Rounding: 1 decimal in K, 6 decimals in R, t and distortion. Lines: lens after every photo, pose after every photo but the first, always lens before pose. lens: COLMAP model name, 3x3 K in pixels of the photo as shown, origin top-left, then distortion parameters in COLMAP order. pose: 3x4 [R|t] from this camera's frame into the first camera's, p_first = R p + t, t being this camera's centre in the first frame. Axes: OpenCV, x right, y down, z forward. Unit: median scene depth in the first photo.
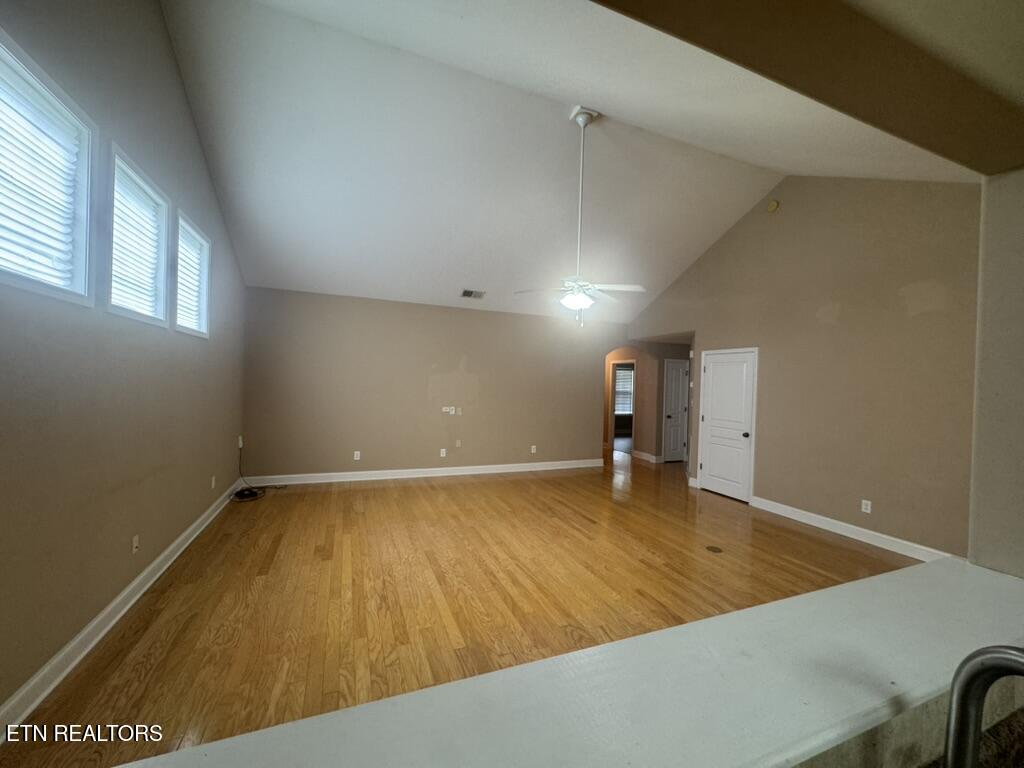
lens RADIAL K [[409.9, 0, 510.2], [0, 409.9, 383.8], [0, 0, 1]] dist [-0.003575, -0.000052]
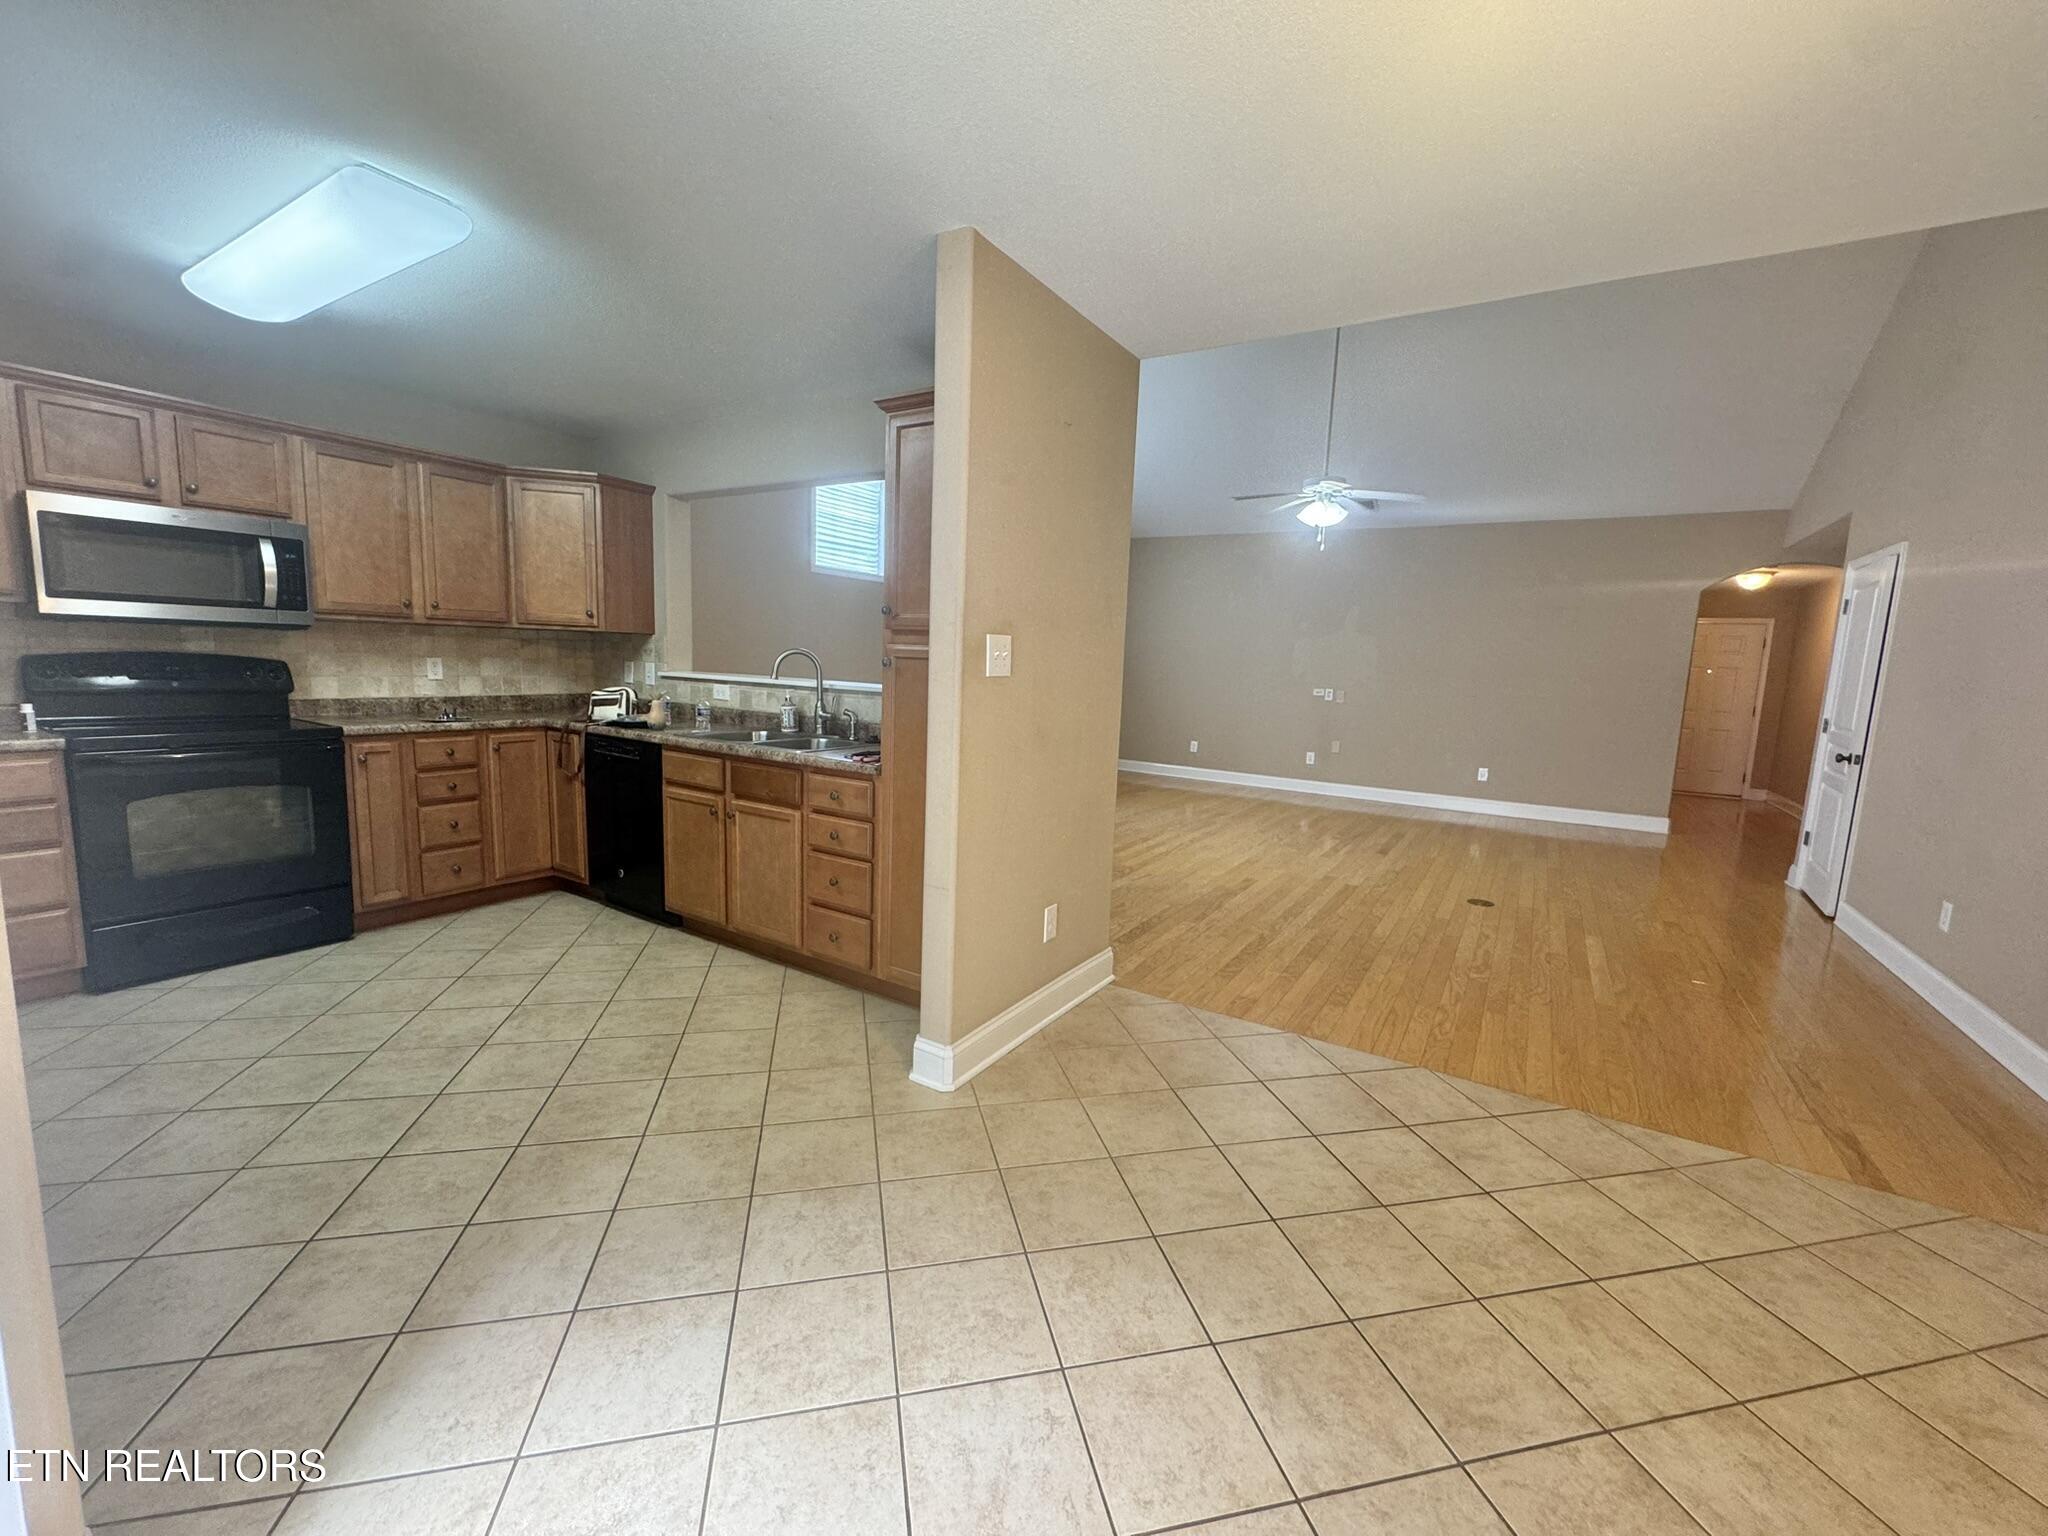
lens RADIAL K [[816.8, 0, 1025.4], [0, 816.8, 766.5], [0, 0, 1]] dist [-0.002693, 0.000344]
pose [[0.586441, 0.099036, -0.803915, 0.951629], [-0.027364, 0.994353, 0.102535, 0.089792], [0.809530, -0.038133, 0.585839, -0.218664]]
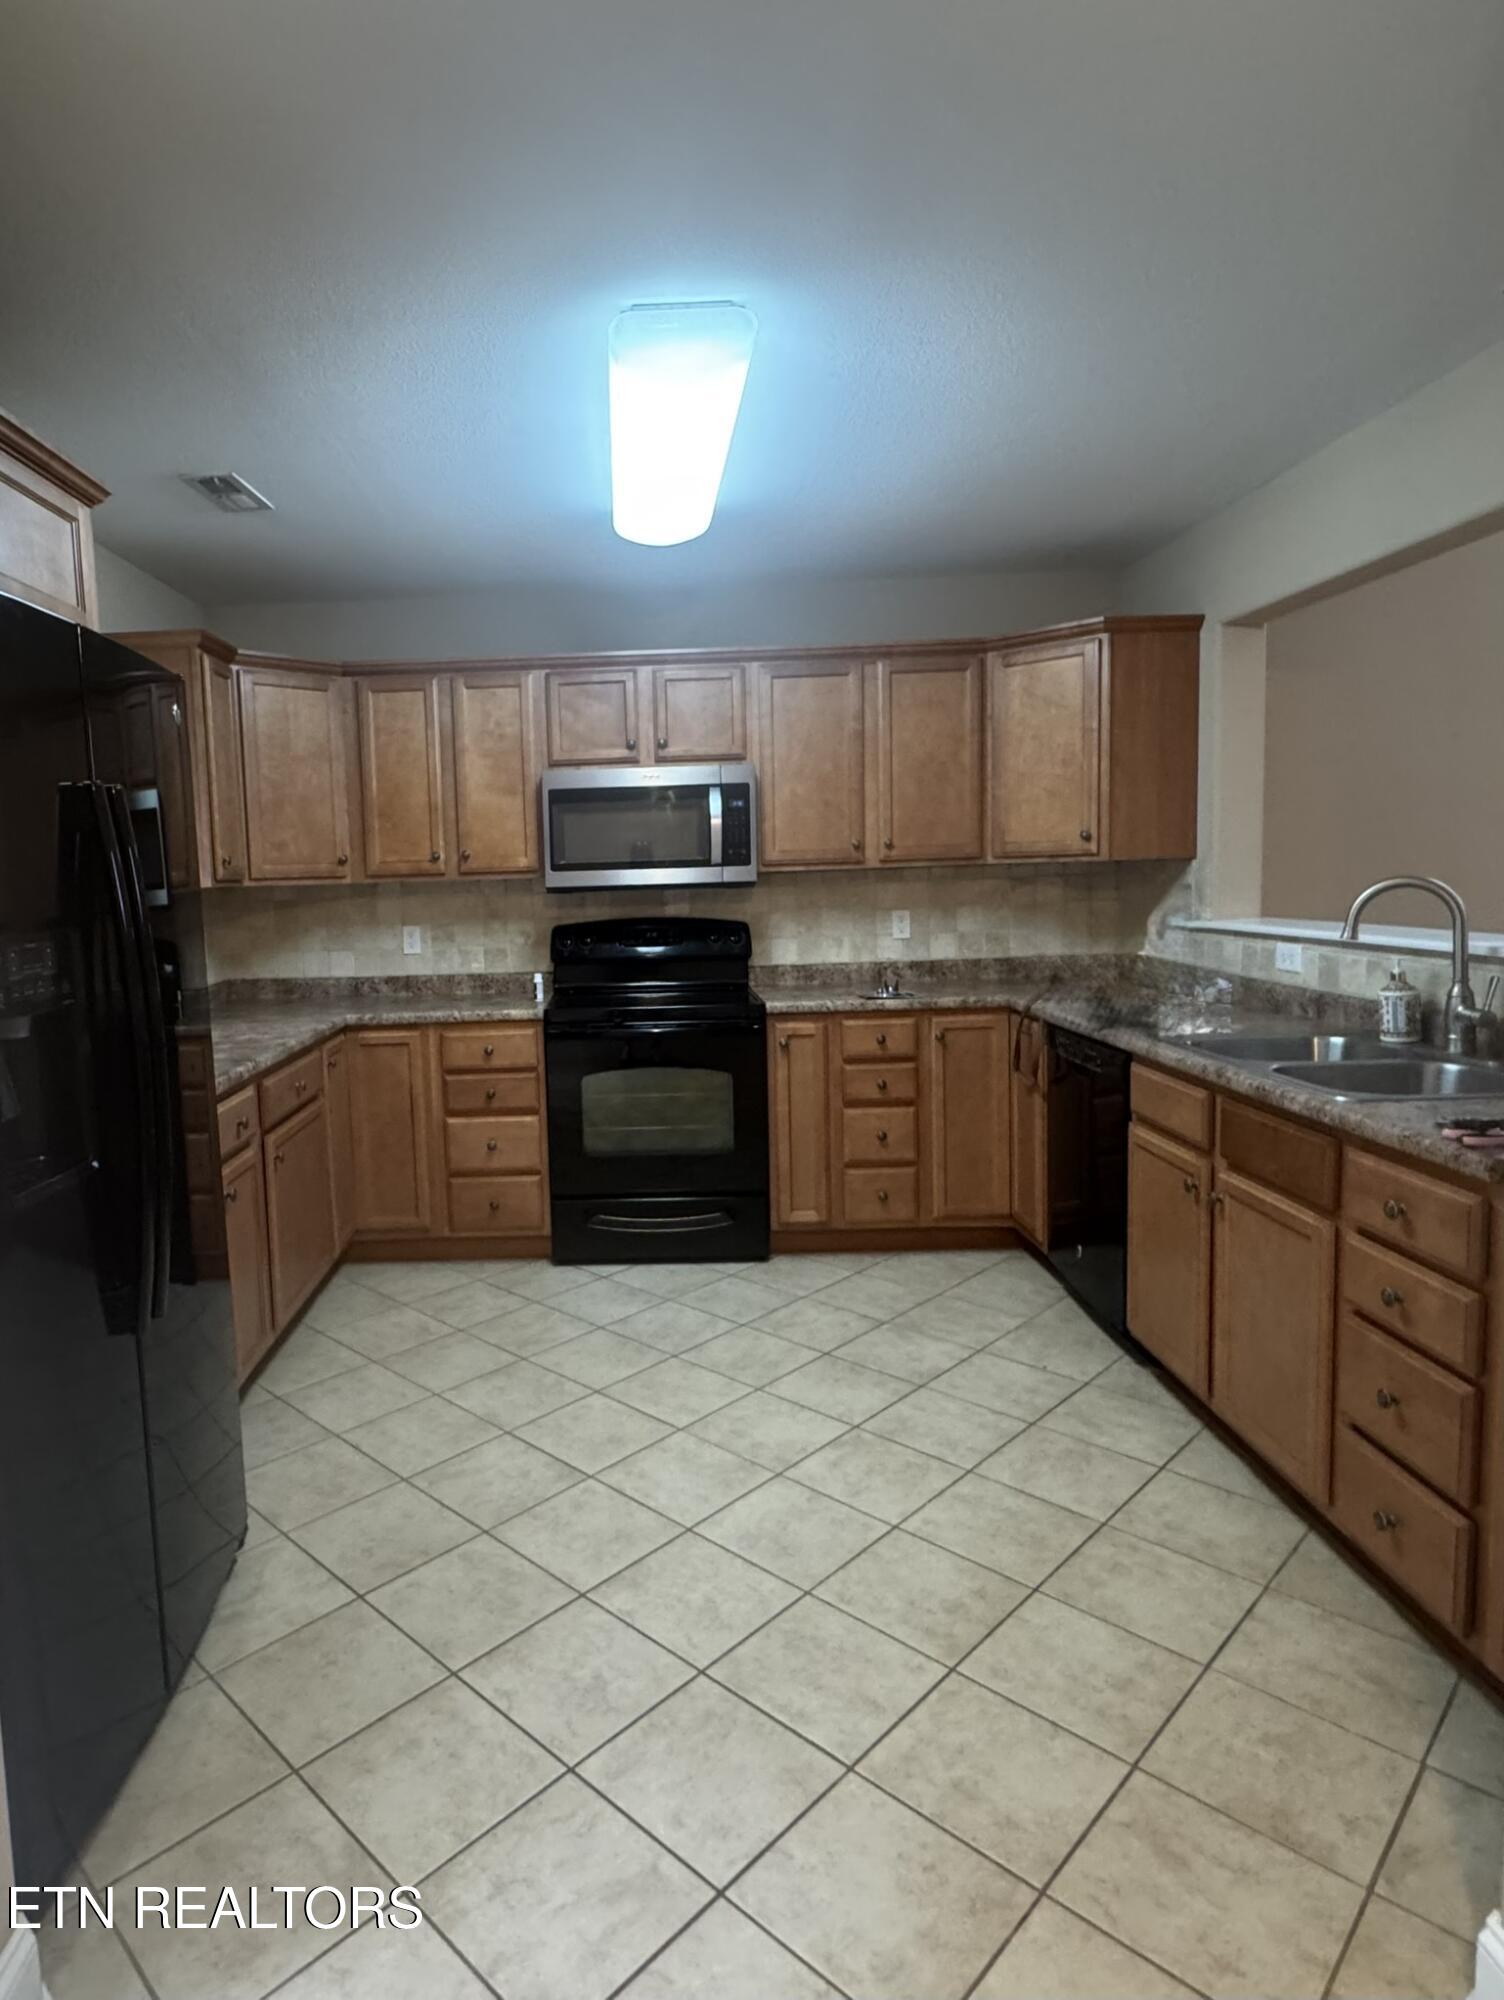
lens RADIAL K [[1146.5, 0, 593.9], [0, 1146.5, 987.4], [0, 0, 1]] dist [-0.003264, -0.000391]
pose [[-0.405401, 0.072072, -0.911294, 0.816365], [0.013070, 0.997242, 0.073055, 0.070362], [0.914046, 0.017707, -0.405225, -0.049582]]
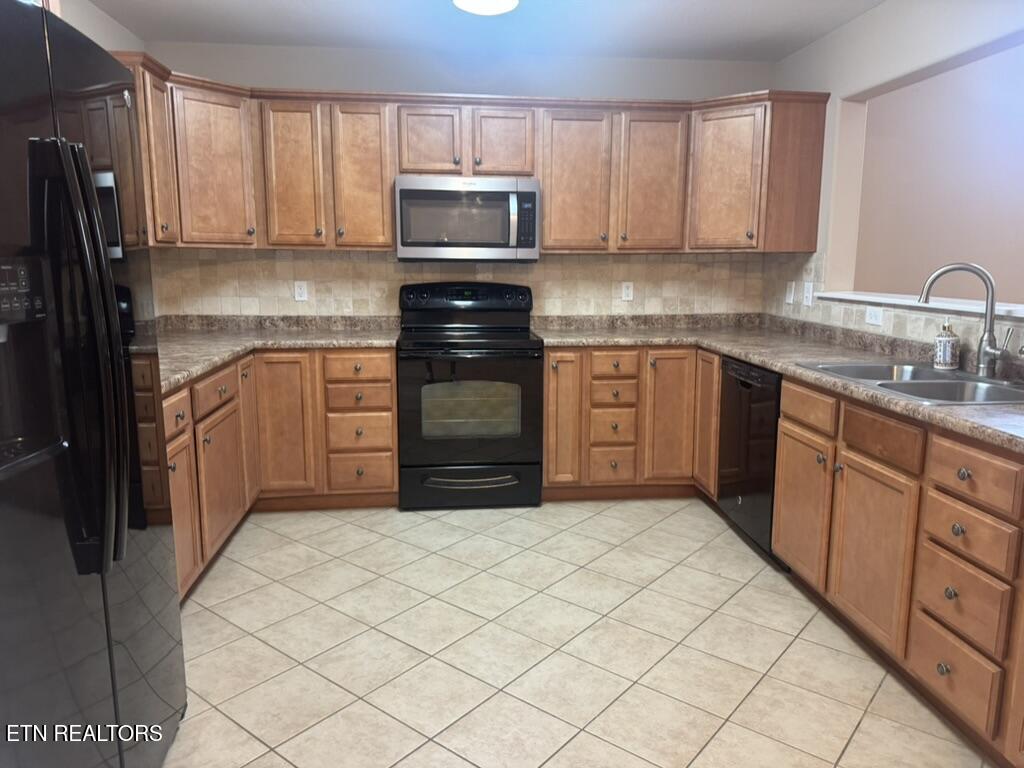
lens RADIAL K [[718.8, 0, 514.5], [0, 718.8, 380.4], [0, 0, 1]] dist [0.112413, -0.198729]
pose [[-0.275692, 0.126154, -0.952932, 0.779110], [-0.019368, 0.990420, 0.136721, 0.081587], [0.961051, 0.056149, -0.270607, -0.087969]]
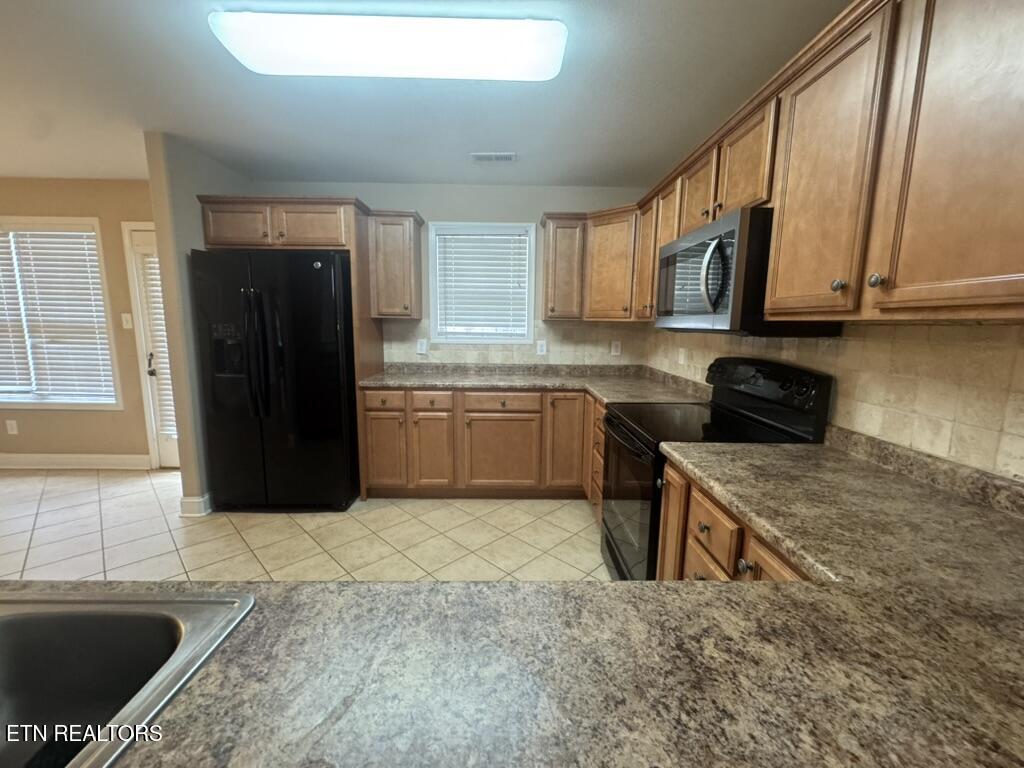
lens RADIAL K [[408.4, 0, 512.7], [0, 408.4, 383.3], [0, 0, 1]] dist [-0.002693, 0.000344]
pose [[-0.932260, -0.096334, 0.348729, -0.047537], [-0.040531, 0.985640, 0.163923, 0.049714], [-0.359512, 0.138685, -0.922777, 0.066735]]
